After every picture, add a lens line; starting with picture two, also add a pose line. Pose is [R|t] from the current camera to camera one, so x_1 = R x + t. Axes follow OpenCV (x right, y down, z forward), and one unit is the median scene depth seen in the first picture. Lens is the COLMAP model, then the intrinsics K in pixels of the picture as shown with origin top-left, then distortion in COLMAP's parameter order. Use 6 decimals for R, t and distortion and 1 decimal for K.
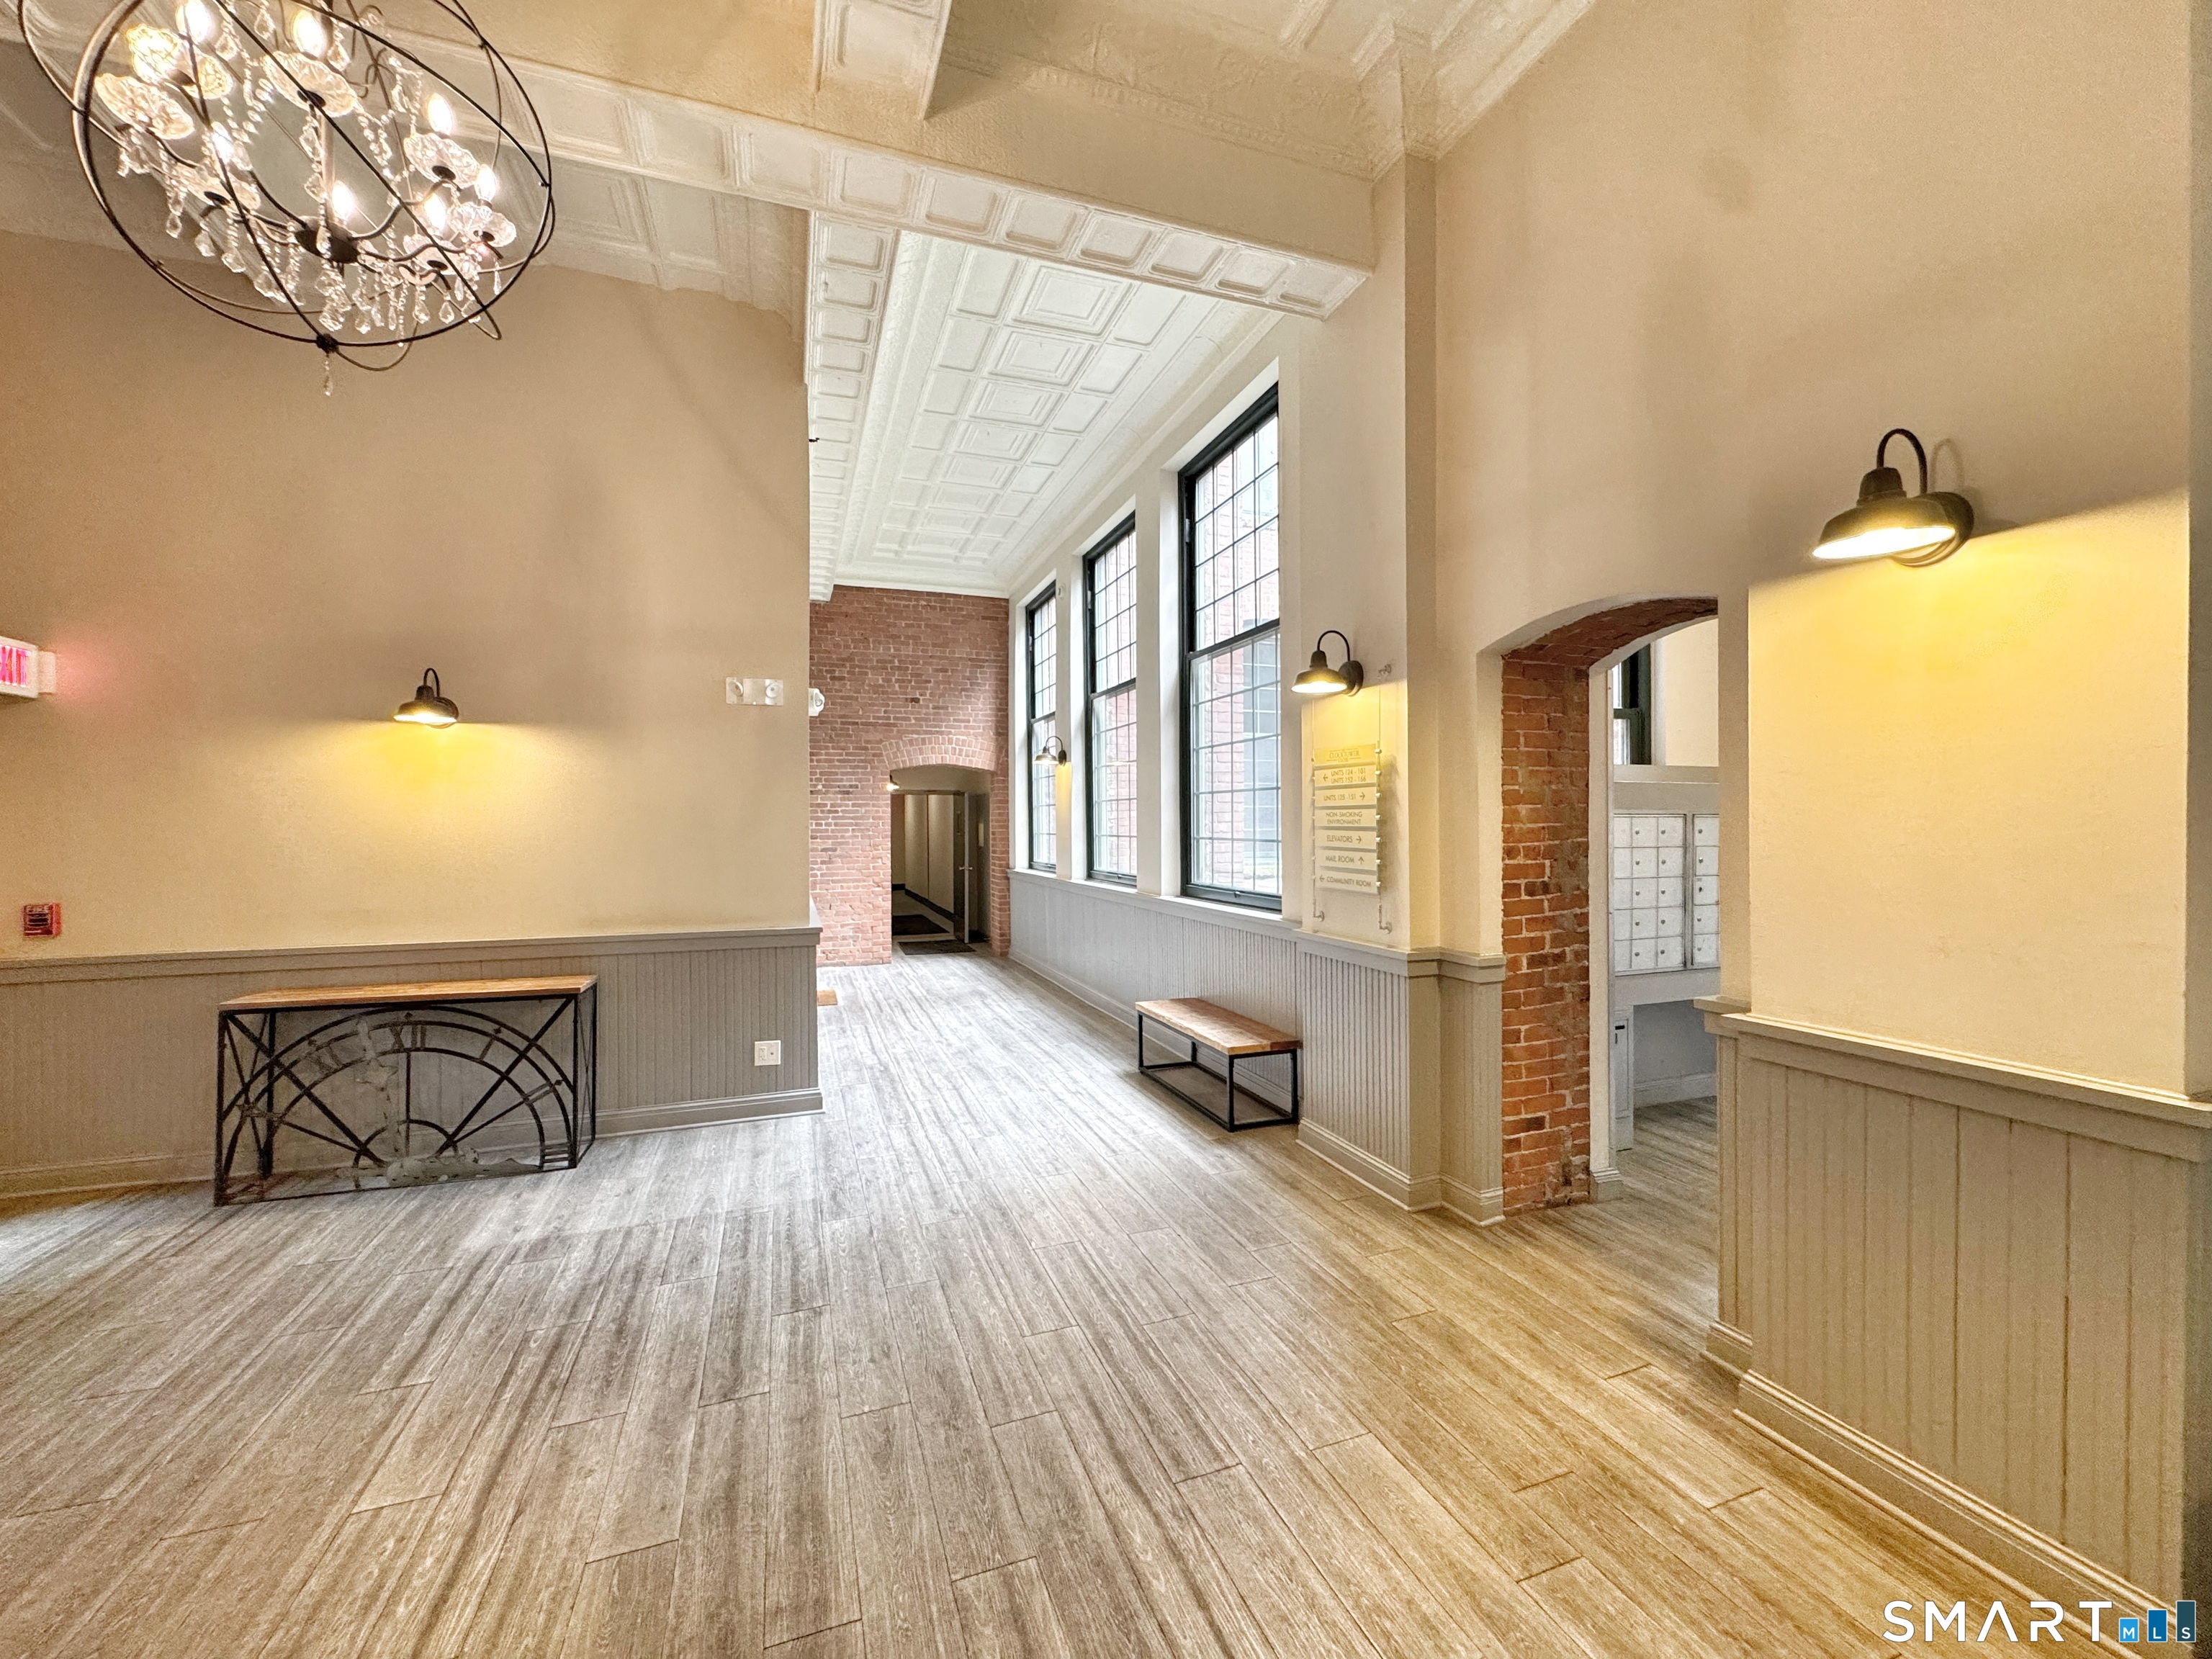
lens RADIAL K [[890.0, 0, 1104.9], [0, 890.0, 829.1], [0, 0, 1]] dist [-0.001834, -0.000209]
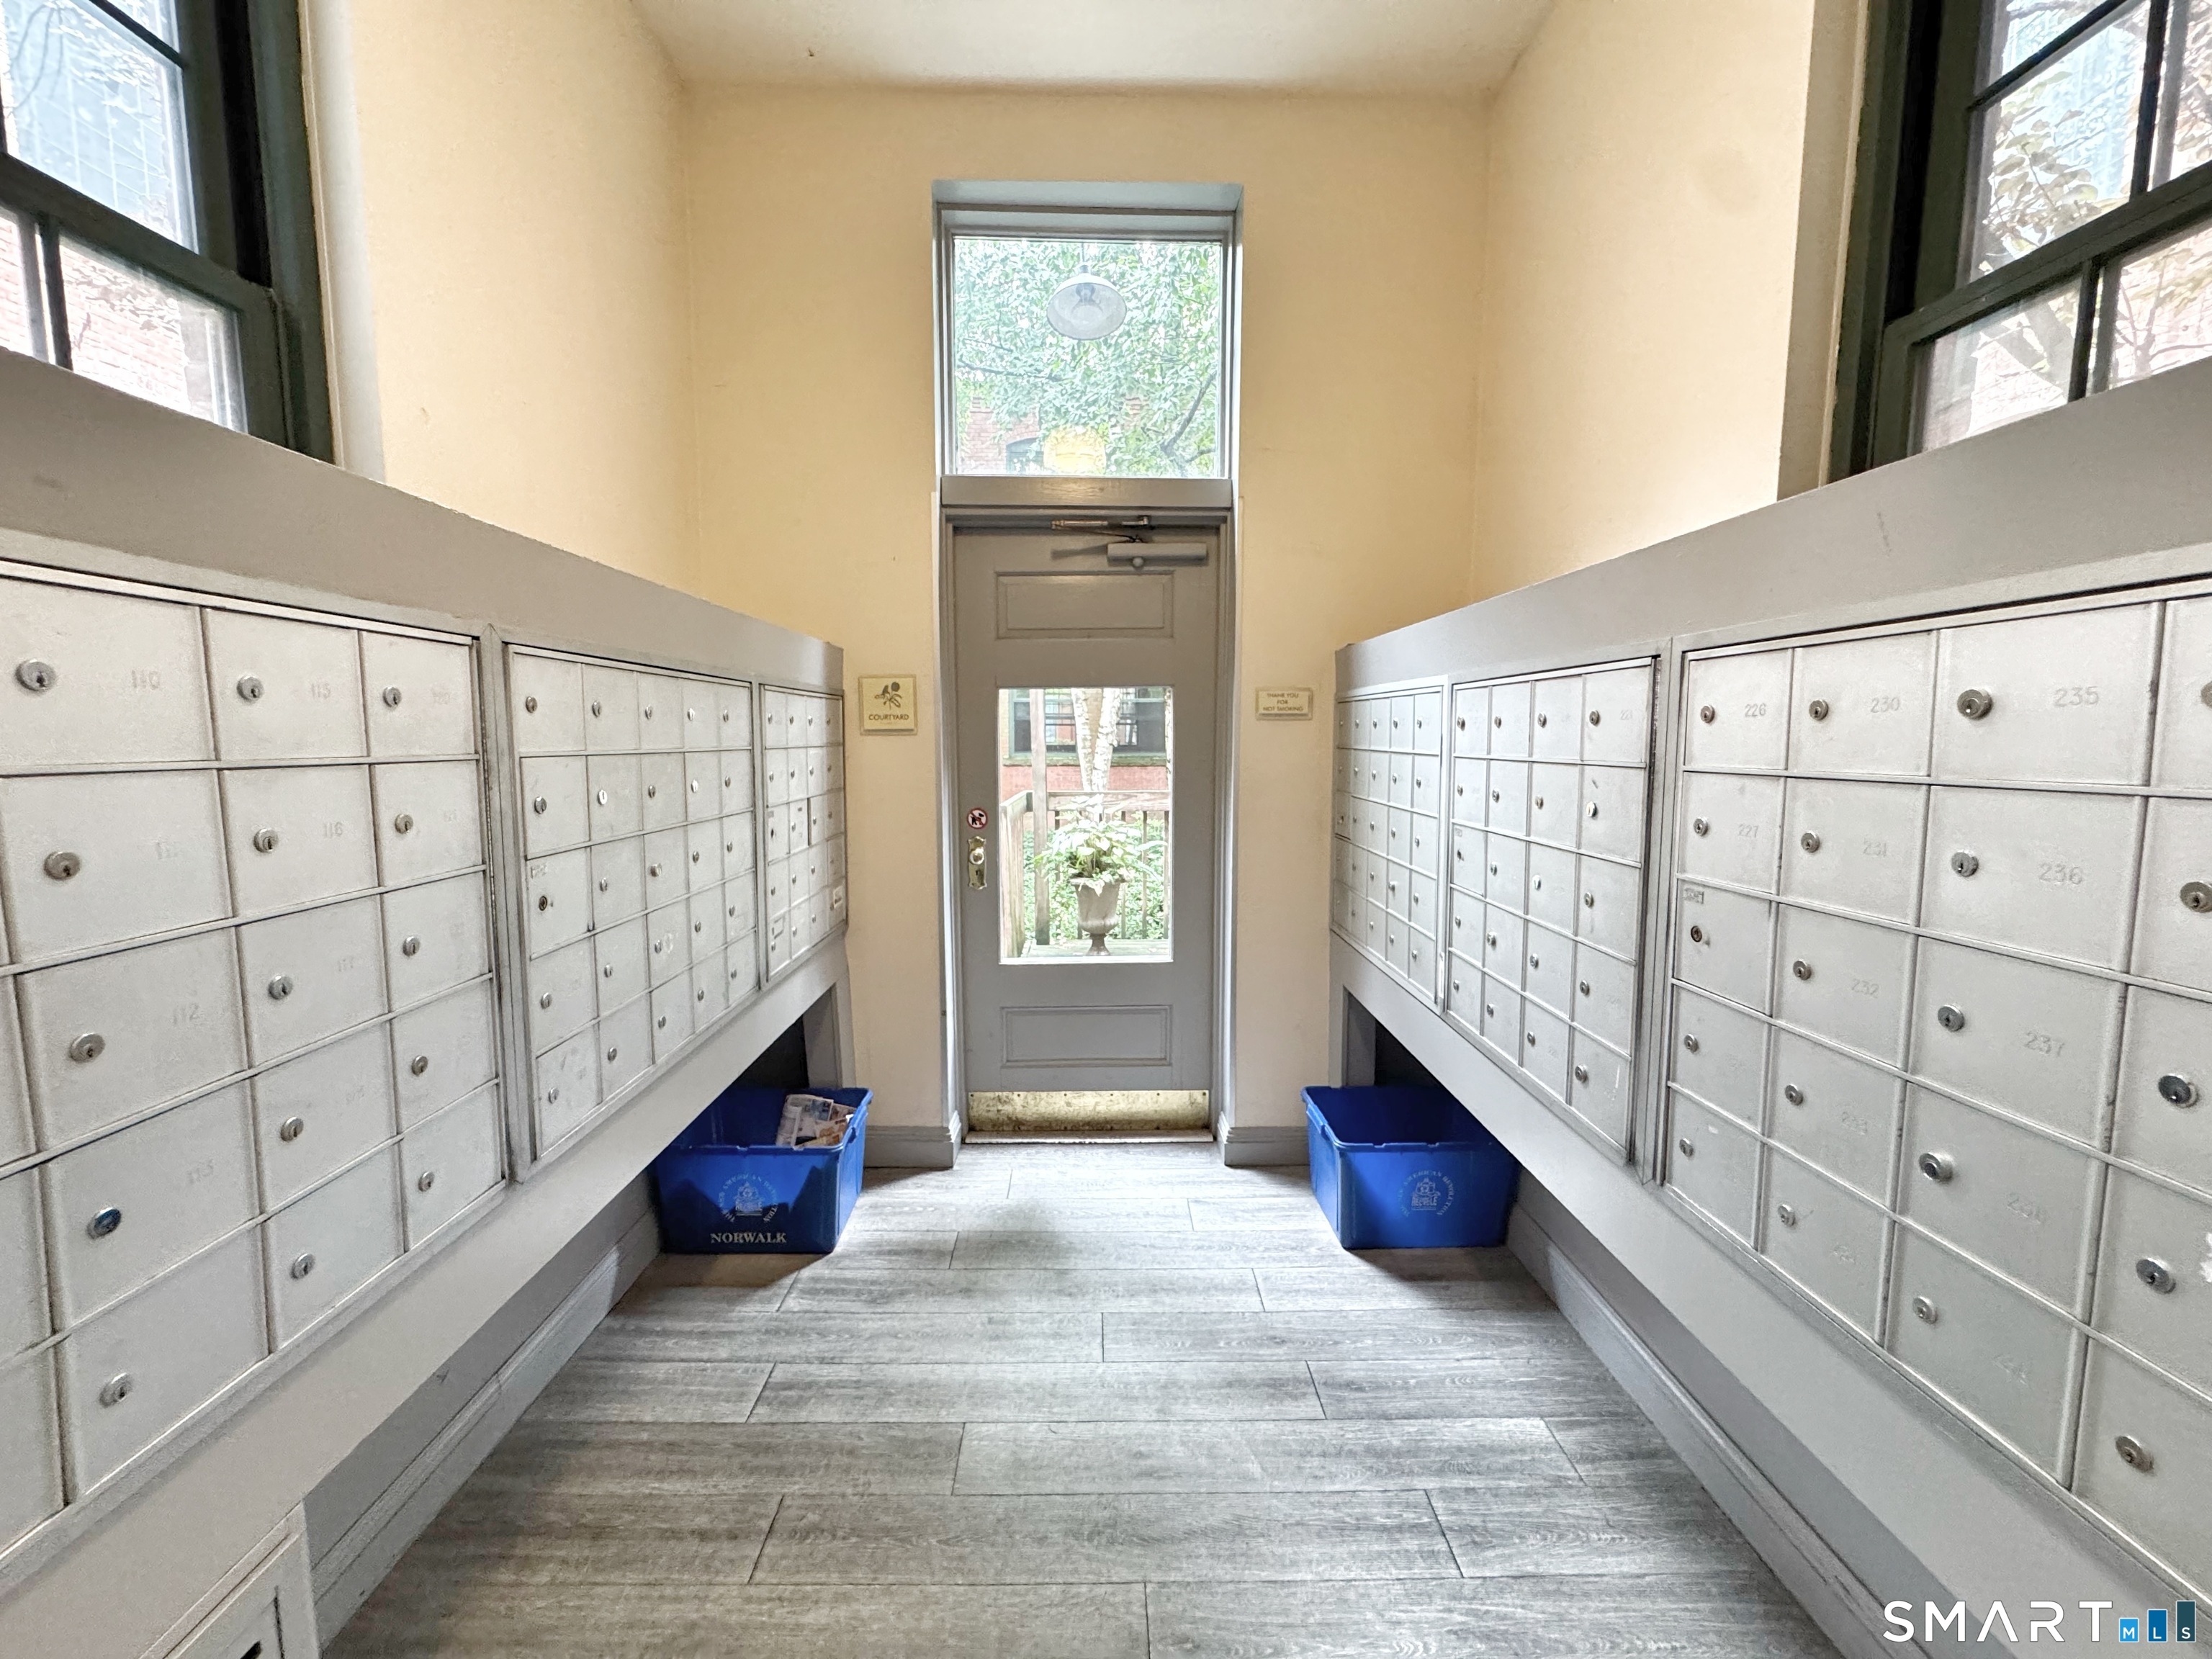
lens RADIAL K [[890.0, 0, 1103.3], [0, 890.0, 826.2], [0, 0, 1]] dist [-0.001834, -0.000209]
pose [[0.333037, -0.087734, 0.938823, 0.459252], [0.001039, 0.995695, 0.092680, 0.015385], [-0.942913, -0.029890, 0.331694, 0.731630]]
